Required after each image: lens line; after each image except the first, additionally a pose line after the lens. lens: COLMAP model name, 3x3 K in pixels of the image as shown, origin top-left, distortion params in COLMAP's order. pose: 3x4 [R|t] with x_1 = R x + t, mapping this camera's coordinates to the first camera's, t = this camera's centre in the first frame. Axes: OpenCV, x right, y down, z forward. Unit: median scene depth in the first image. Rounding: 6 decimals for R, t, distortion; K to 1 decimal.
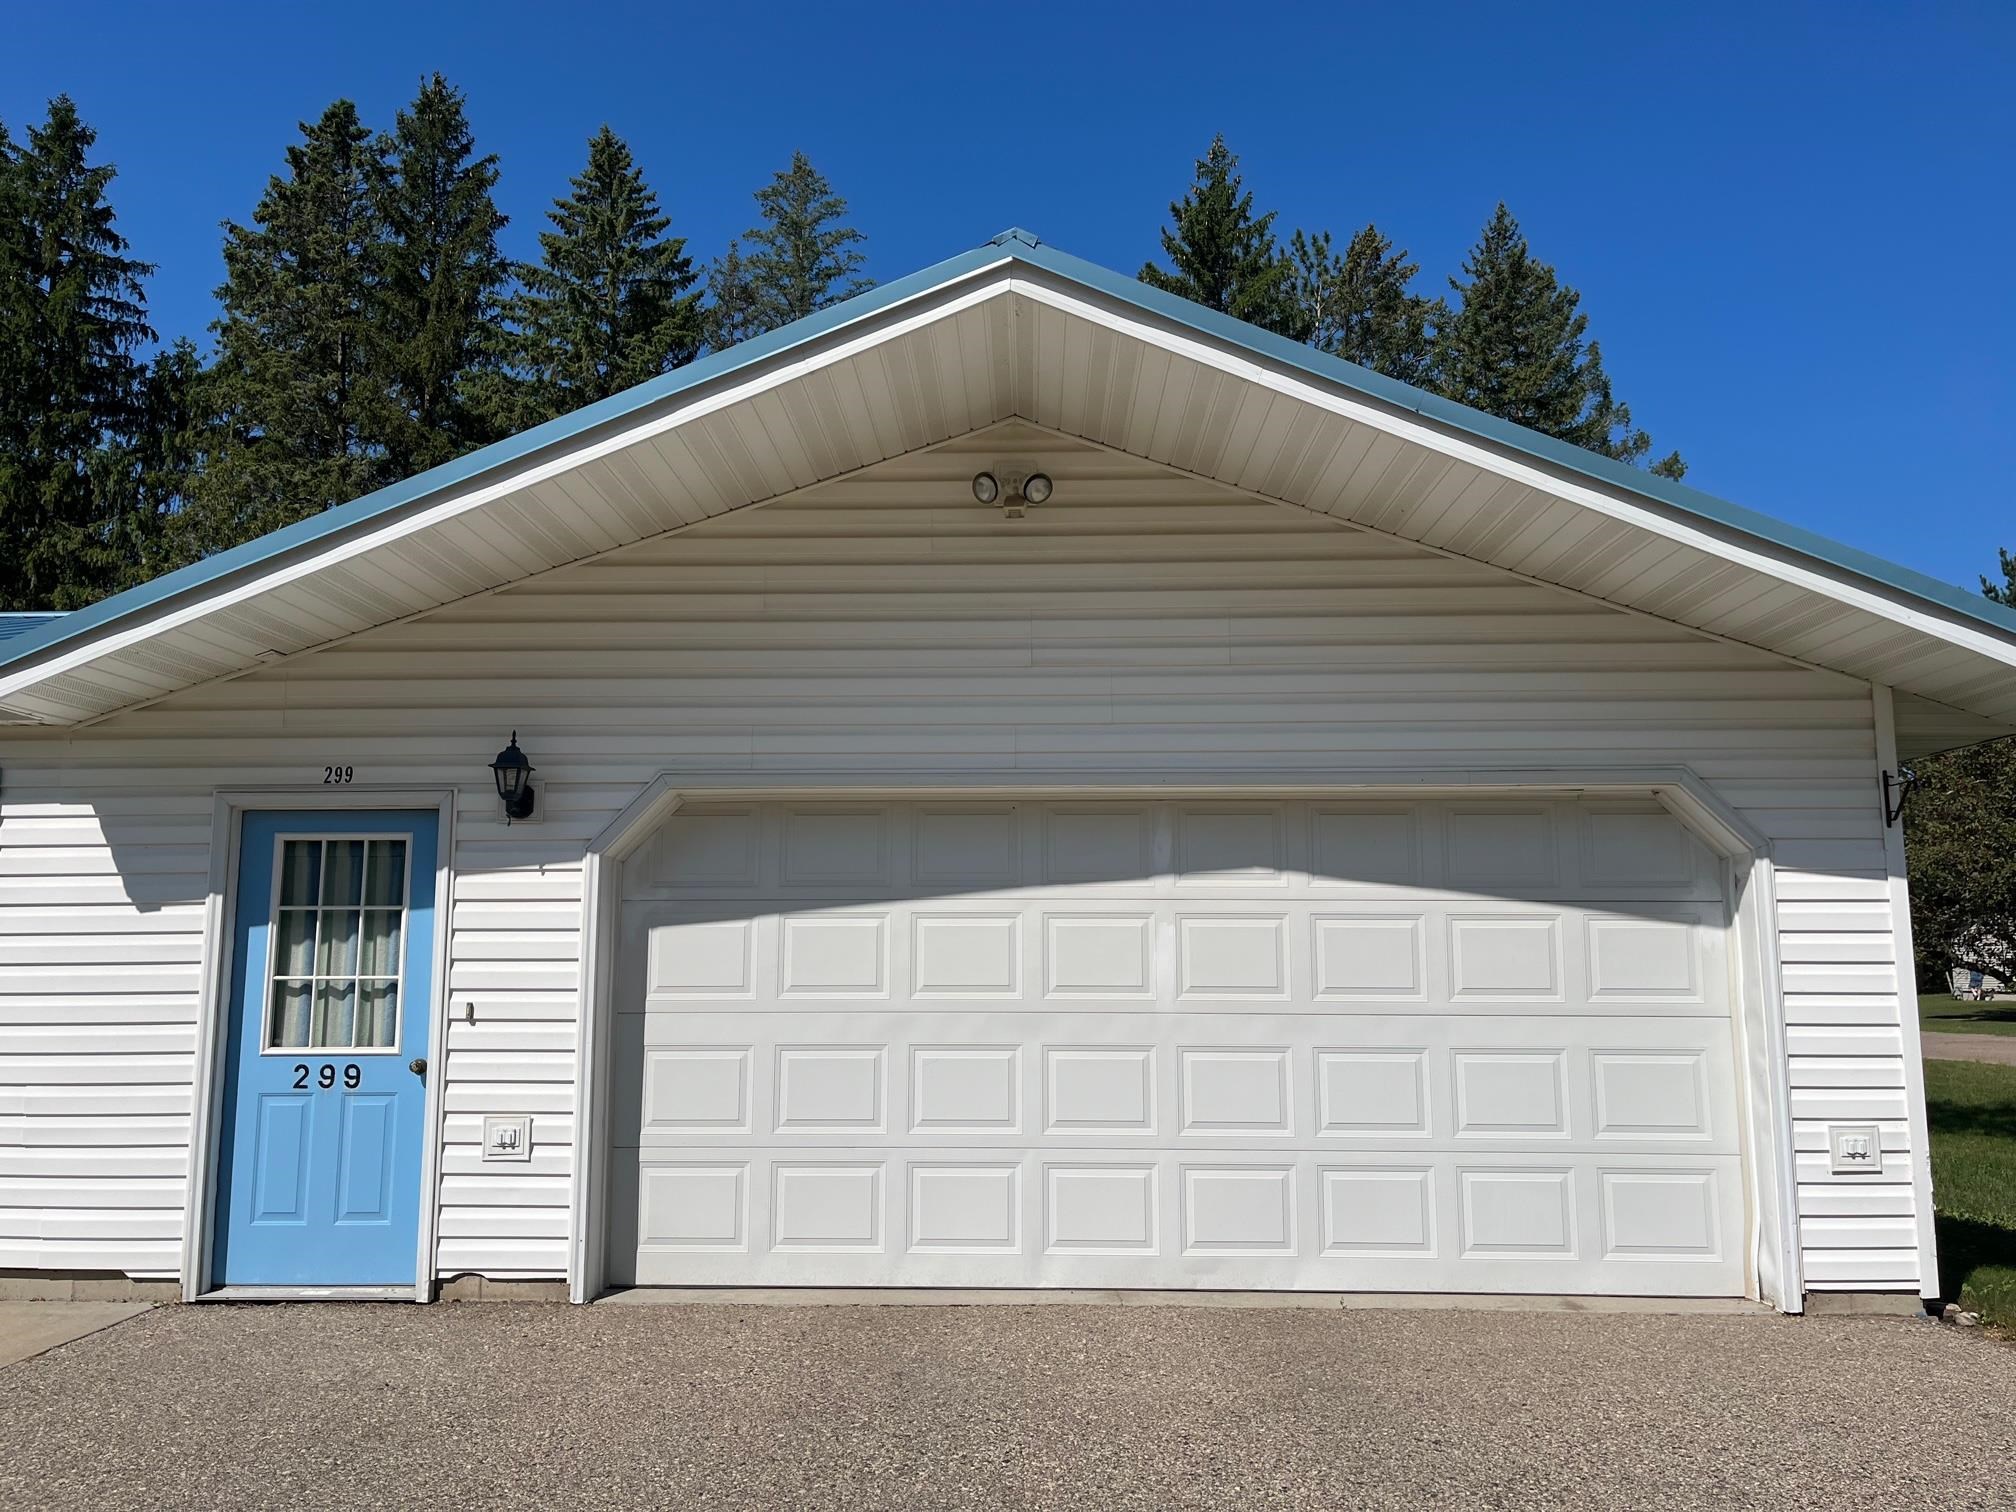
lens RADIAL K [[1529.9, 0, 1016.1], [0, 1529.9, 762.5], [0, 0, 1]] dist [0.068686, -0.095335]
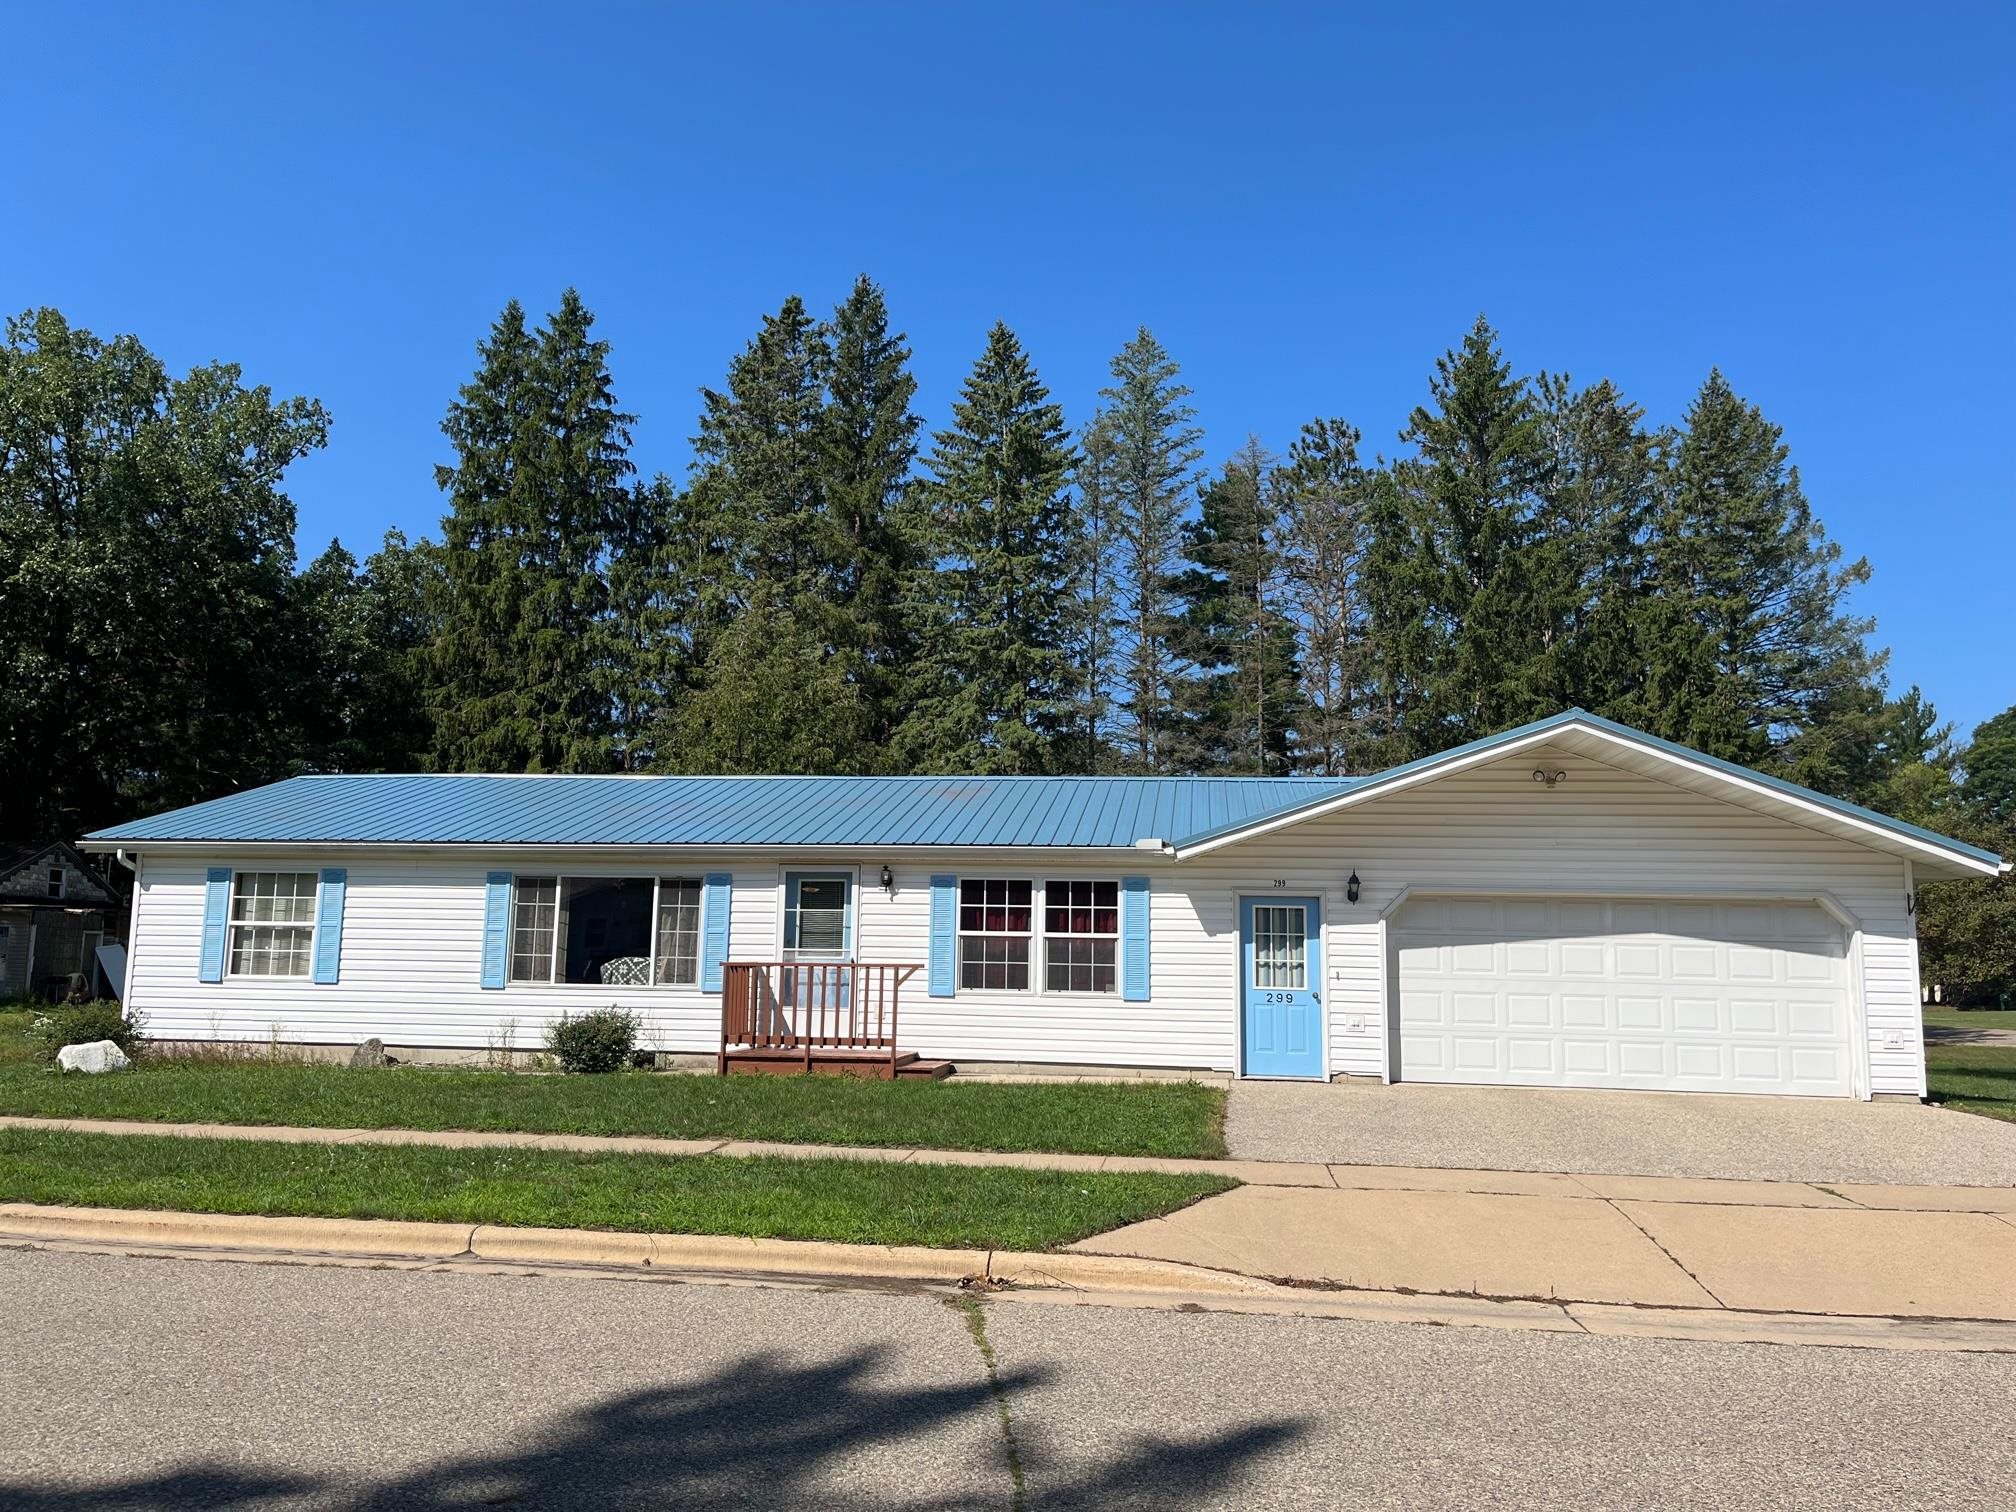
lens RADIAL K [[1529.9, 0, 1016.1], [0, 1529.9, 762.5], [0, 0, 1]] dist [0.068686, -0.095335]
pose [[0.994149, 0.005074, -0.107898, -0.603592], [-0.004997, 0.999987, 0.000985, -0.197516], [0.107902, -0.000441, 0.994161, -1.634008]]
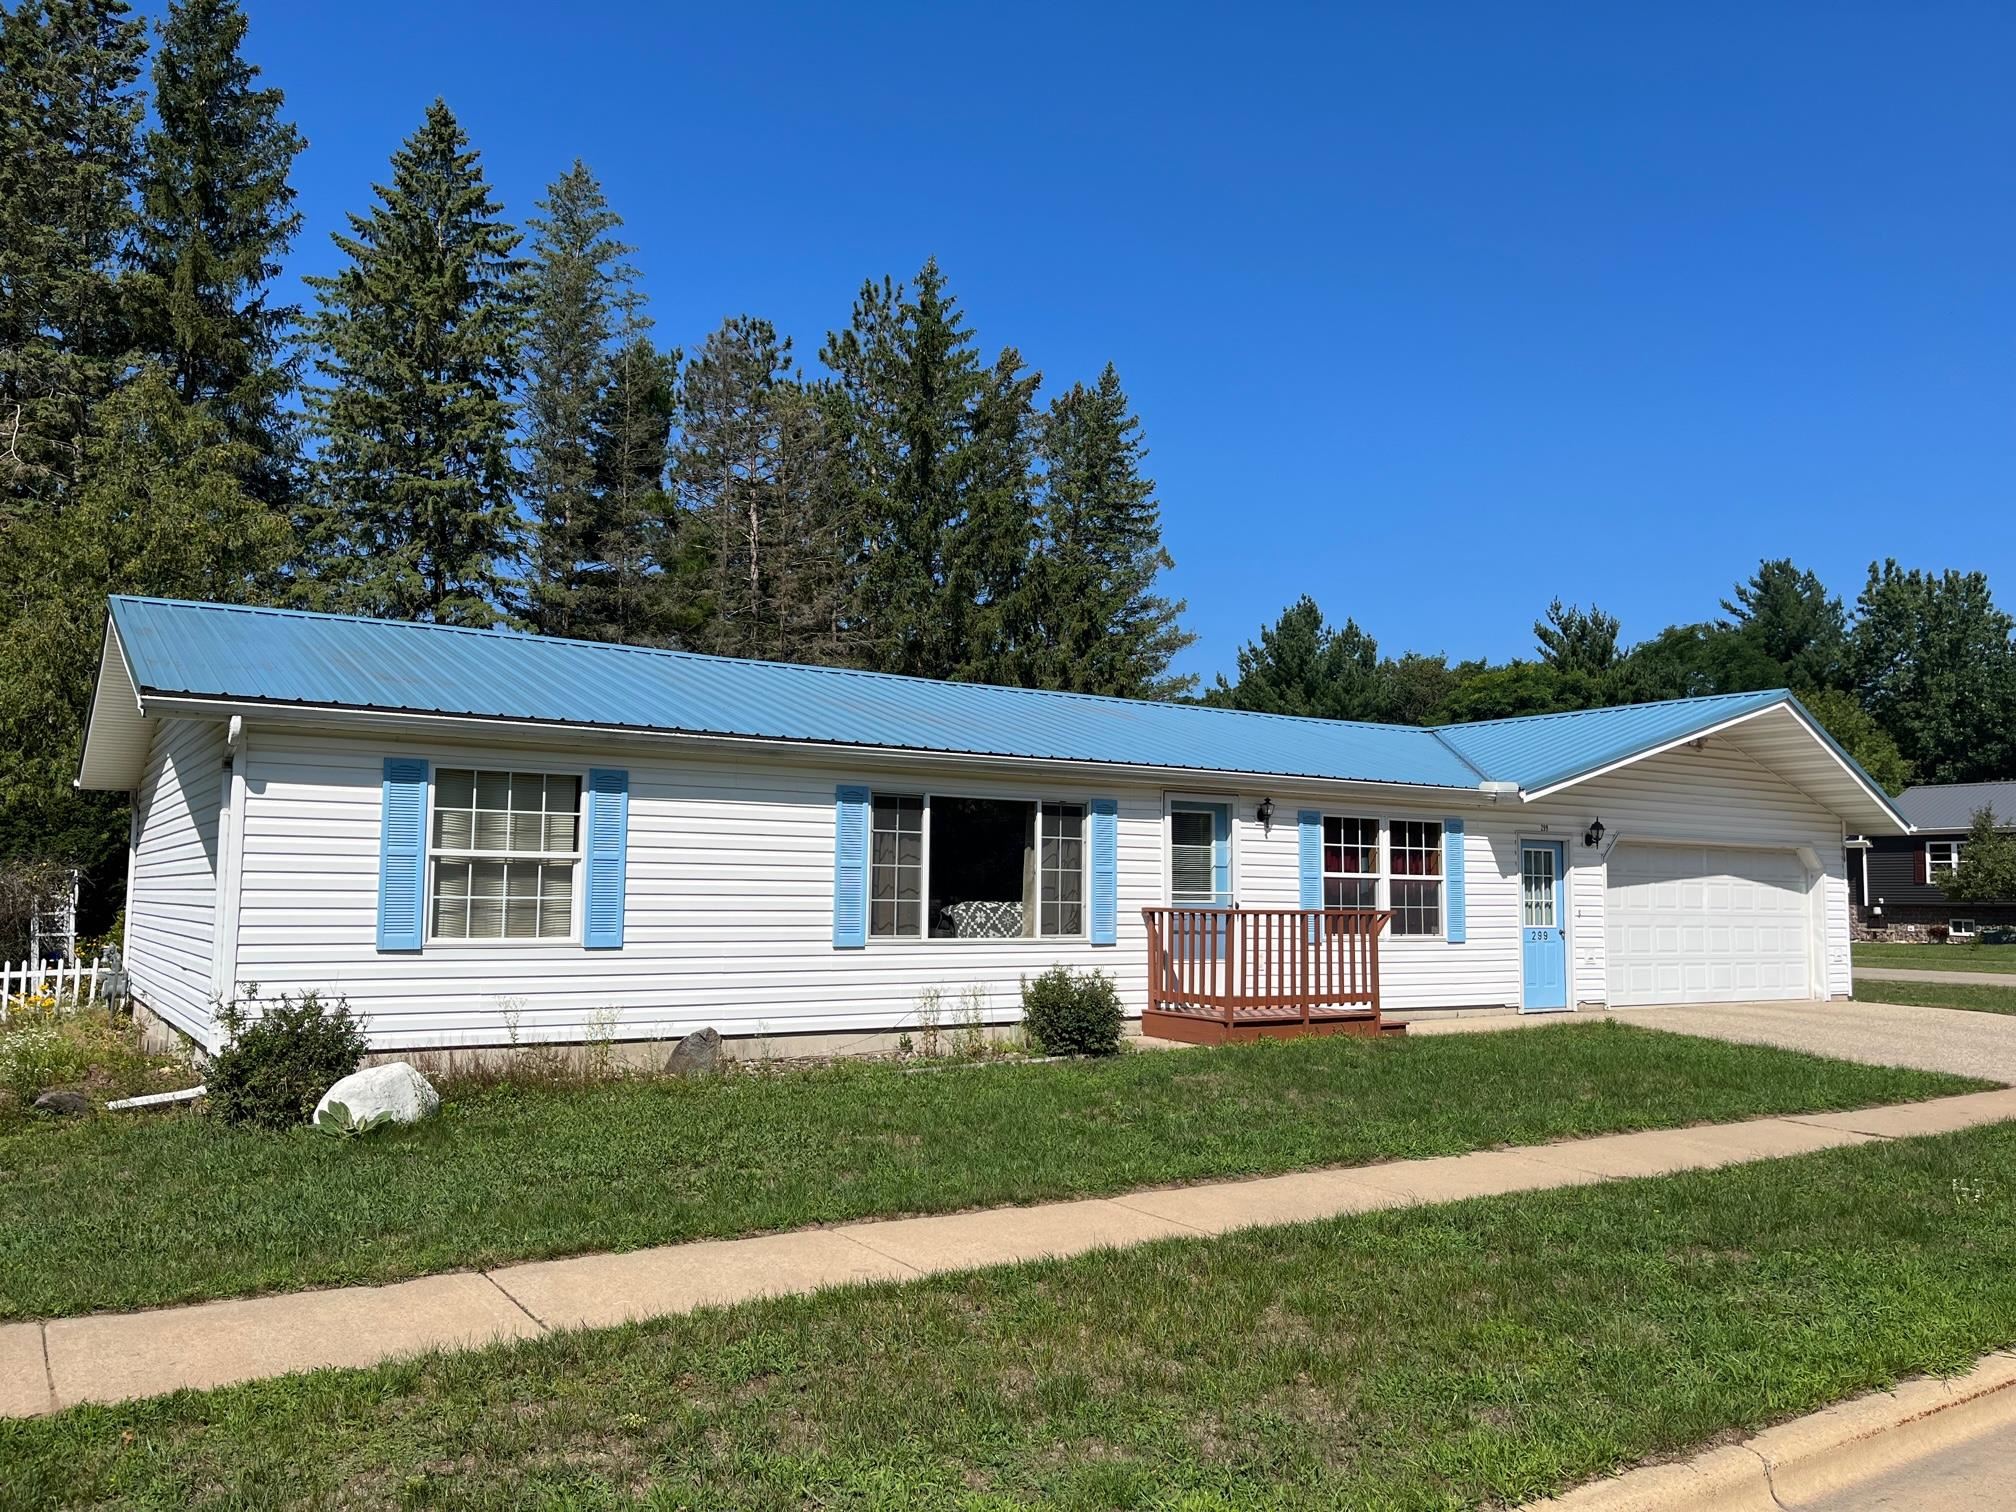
lens RADIAL K [[1511.5, 0, 1015.7], [0, 1511.5, 749.4], [0, 0, 1]] dist [0.078011, -0.101522]
pose [[0.815936, 0.065860, 0.574378, -2.793678], [-0.090804, 0.995759, 0.014815, -0.087514], [-0.570966, -0.064244, 0.818456, -0.688438]]
